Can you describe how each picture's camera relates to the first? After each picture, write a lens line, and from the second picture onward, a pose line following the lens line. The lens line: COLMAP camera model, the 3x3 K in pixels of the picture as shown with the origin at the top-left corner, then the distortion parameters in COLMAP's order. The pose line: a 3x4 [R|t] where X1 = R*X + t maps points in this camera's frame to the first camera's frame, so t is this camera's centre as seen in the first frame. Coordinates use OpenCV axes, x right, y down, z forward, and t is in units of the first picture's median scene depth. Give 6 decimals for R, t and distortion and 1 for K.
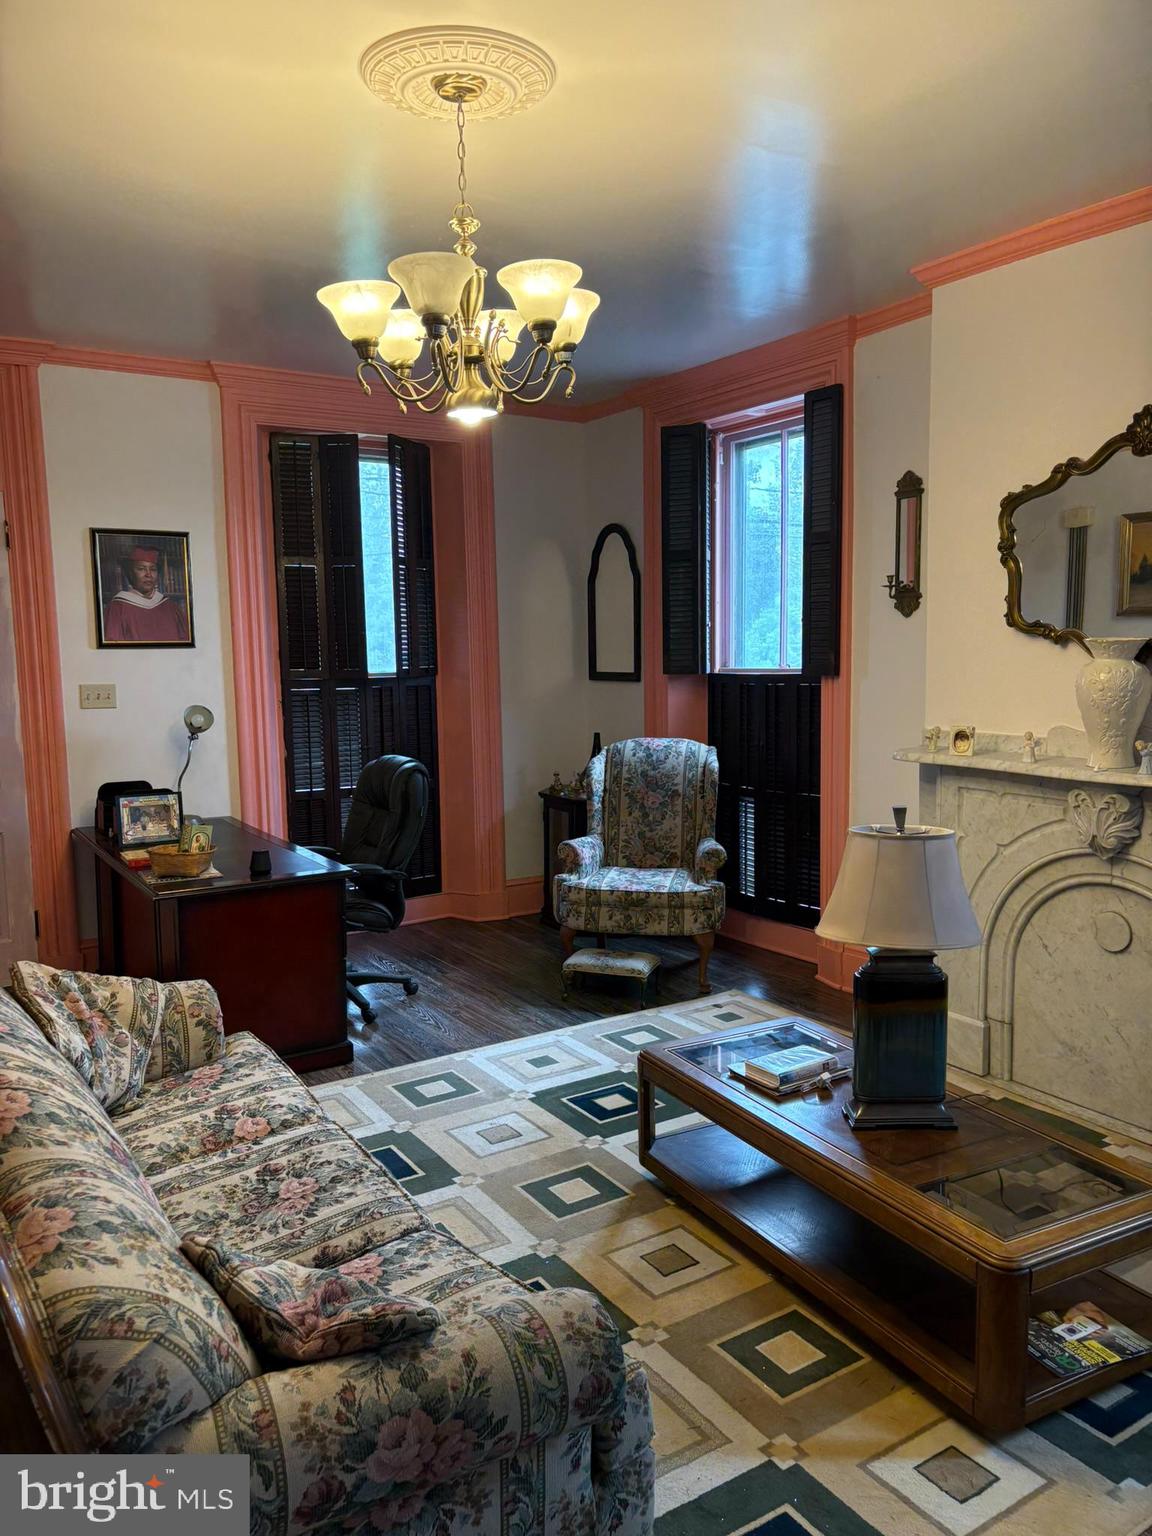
lens RADIAL K [[1132.8, 0, 578.2], [0, 1132.8, 786.9], [0, 0, 1]] dist [0.030561, -0.055117]
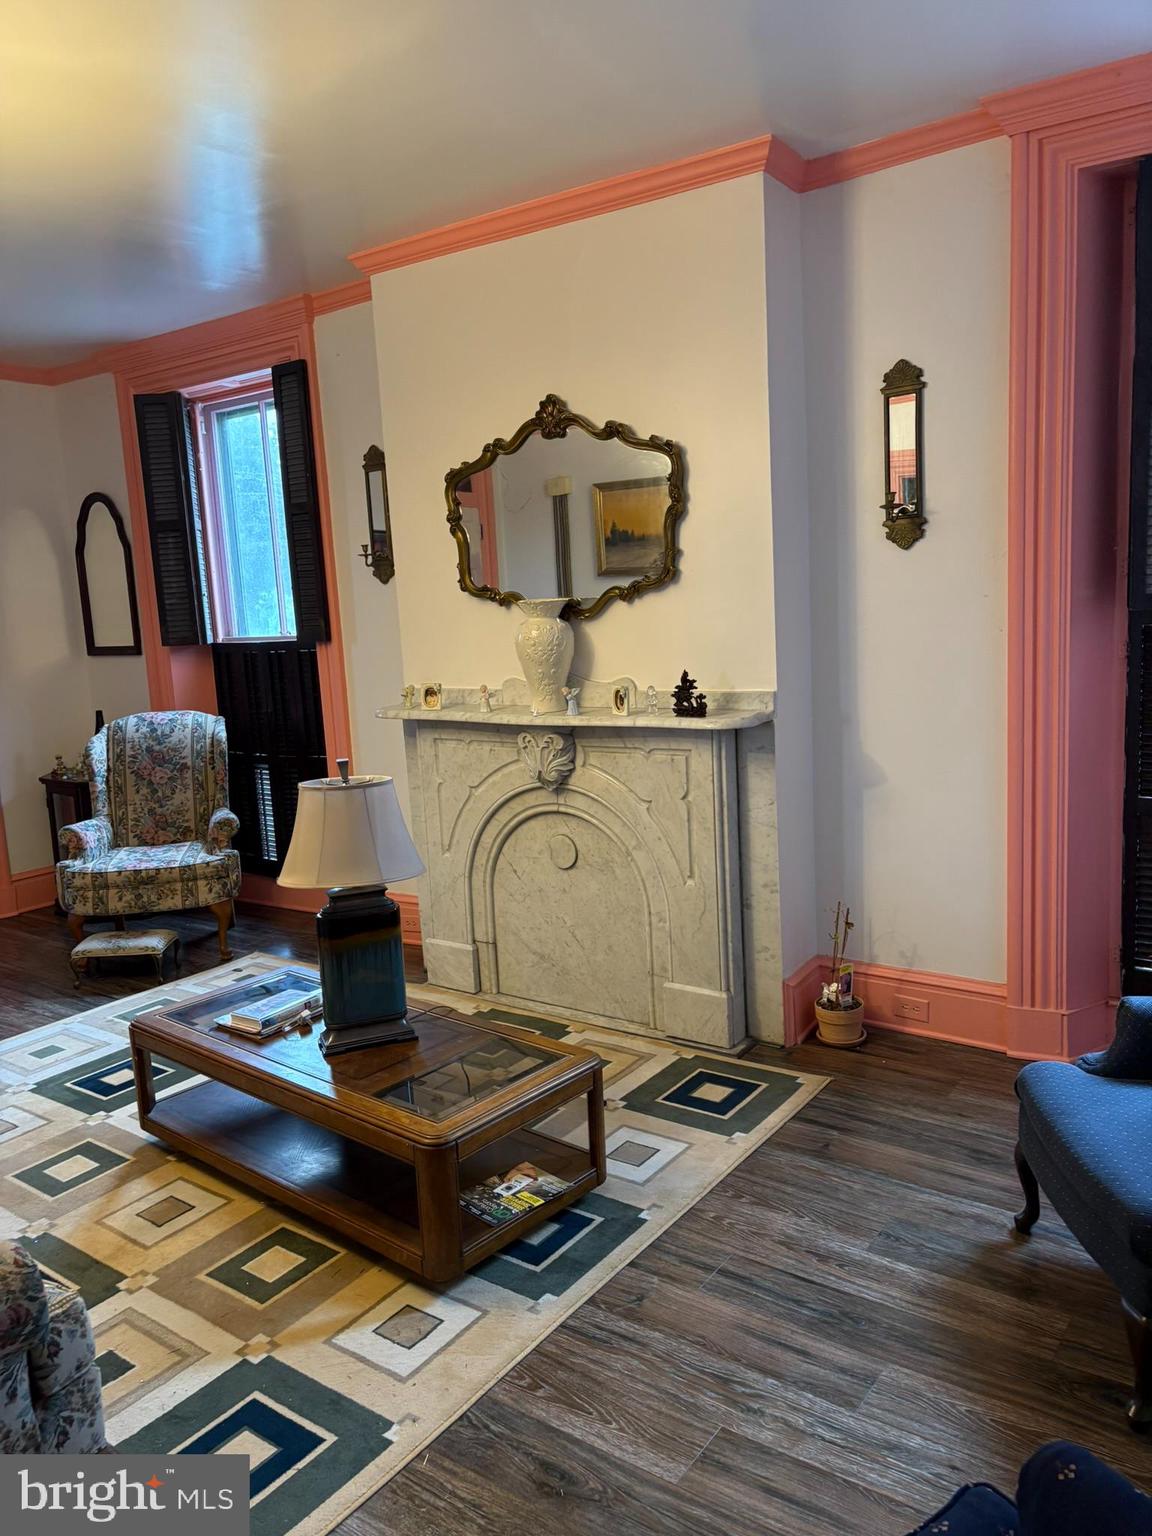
lens RADIAL K [[1132.8, 0, 578.2], [0, 1132.8, 786.9], [0, 0, 1]] dist [0.030561, -0.055117]
pose [[0.930823, -0.094495, 0.353042, 0.076122], [0.083145, 0.995418, 0.047215, 0.007032], [-0.355886, -0.014595, 0.934415, -0.081728]]
